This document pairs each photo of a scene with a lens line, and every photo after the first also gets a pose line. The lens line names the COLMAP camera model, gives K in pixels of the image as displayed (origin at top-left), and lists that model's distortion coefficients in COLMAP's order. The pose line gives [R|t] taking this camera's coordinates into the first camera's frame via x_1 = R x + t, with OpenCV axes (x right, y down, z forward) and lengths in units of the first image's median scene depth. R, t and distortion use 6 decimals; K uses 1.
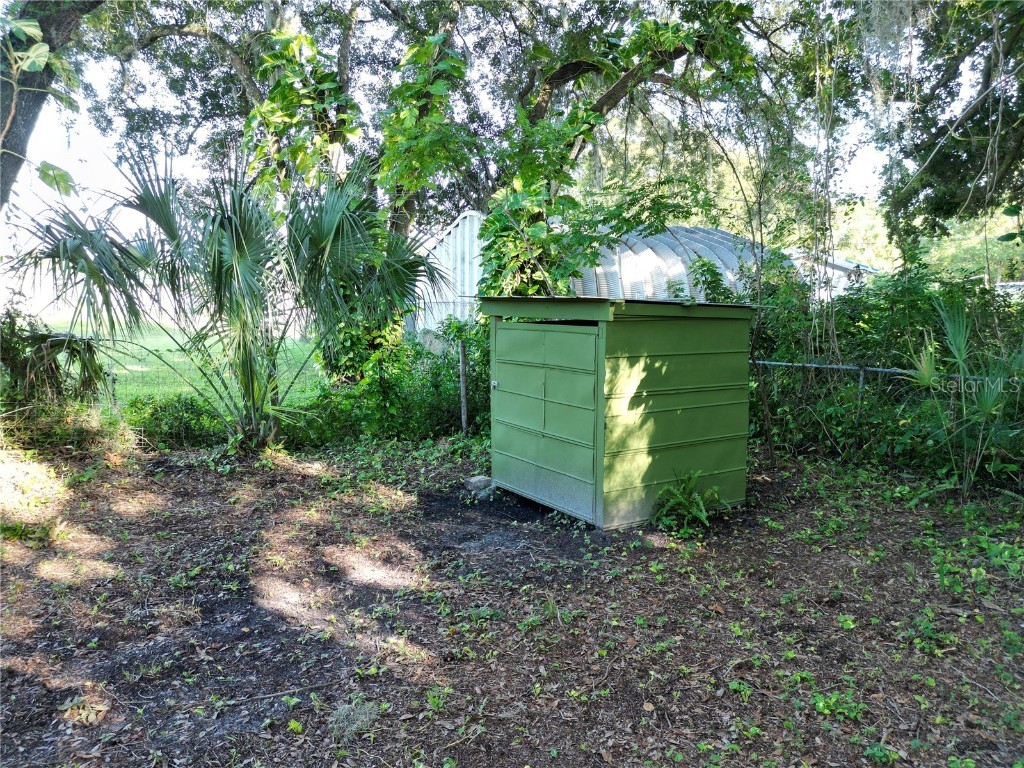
lens RADIAL K [[722.1, 0, 509.2], [0, 722.1, 385.7], [0, 0, 1]] dist [0.068865, -0.049764]
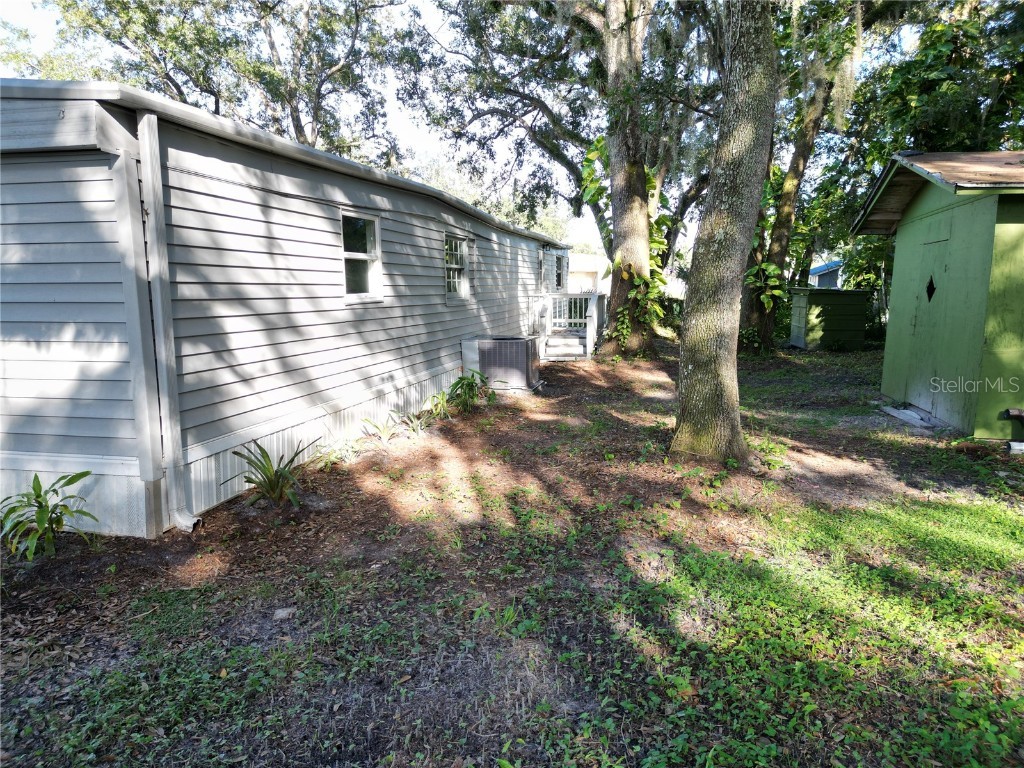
lens RADIAL K [[722.1, 0, 509.6], [0, 722.1, 385.1], [0, 0, 1]] dist [0.068865, -0.049764]
pose [[0.764604, 0.090599, -0.638100, 1.101187], [-0.075049, 0.995851, 0.051466, 0.234919], [0.640116, 0.008537, 0.768231, -2.294104]]
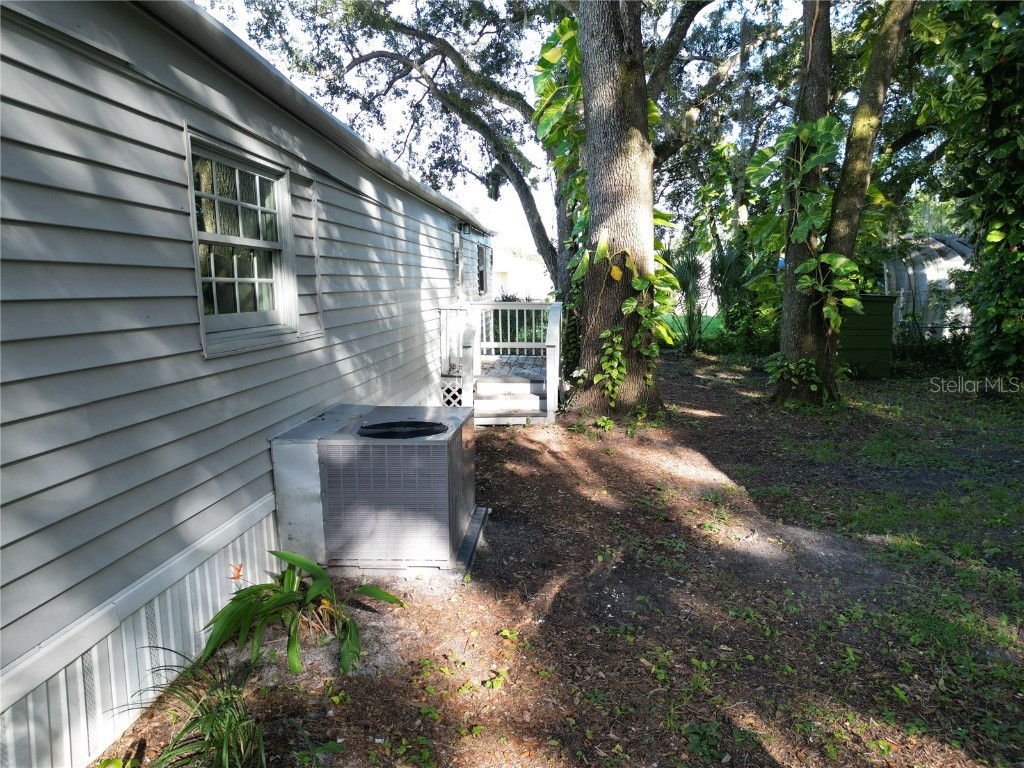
lens RADIAL K [[722.1, 0, 520.2], [0, 722.1, 386.8], [0, 0, 1]] dist [0.068865, -0.049764]
pose [[0.852418, 0.075092, -0.517441, 0.490335], [-0.062140, 0.997169, 0.042343, 0.146751], [0.519156, -0.003940, 0.854671, -1.563688]]
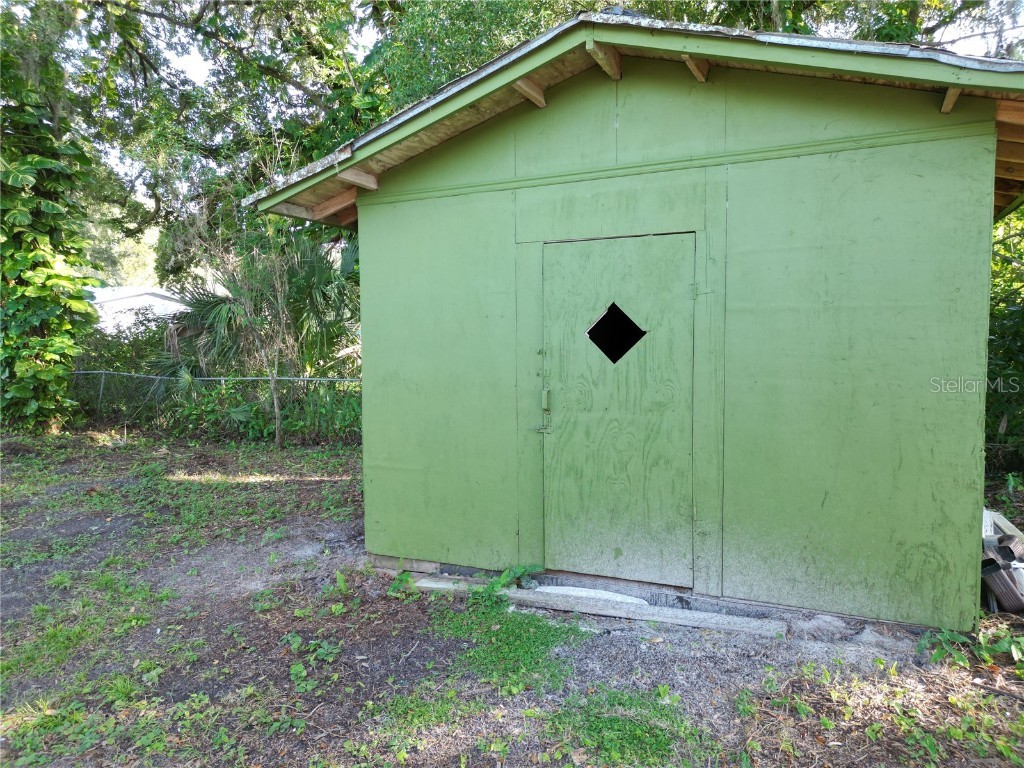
lens RADIAL K [[722.1, 0, 512.5], [0, 722.1, 383.1], [0, 0, 1]] dist [0.068865, -0.049764]
pose [[0.784141, -0.056576, 0.617998, 0.351536], [0.076926, 0.997017, -0.006333, 0.104228], [-0.615796, 0.052507, 0.786154, -1.102616]]
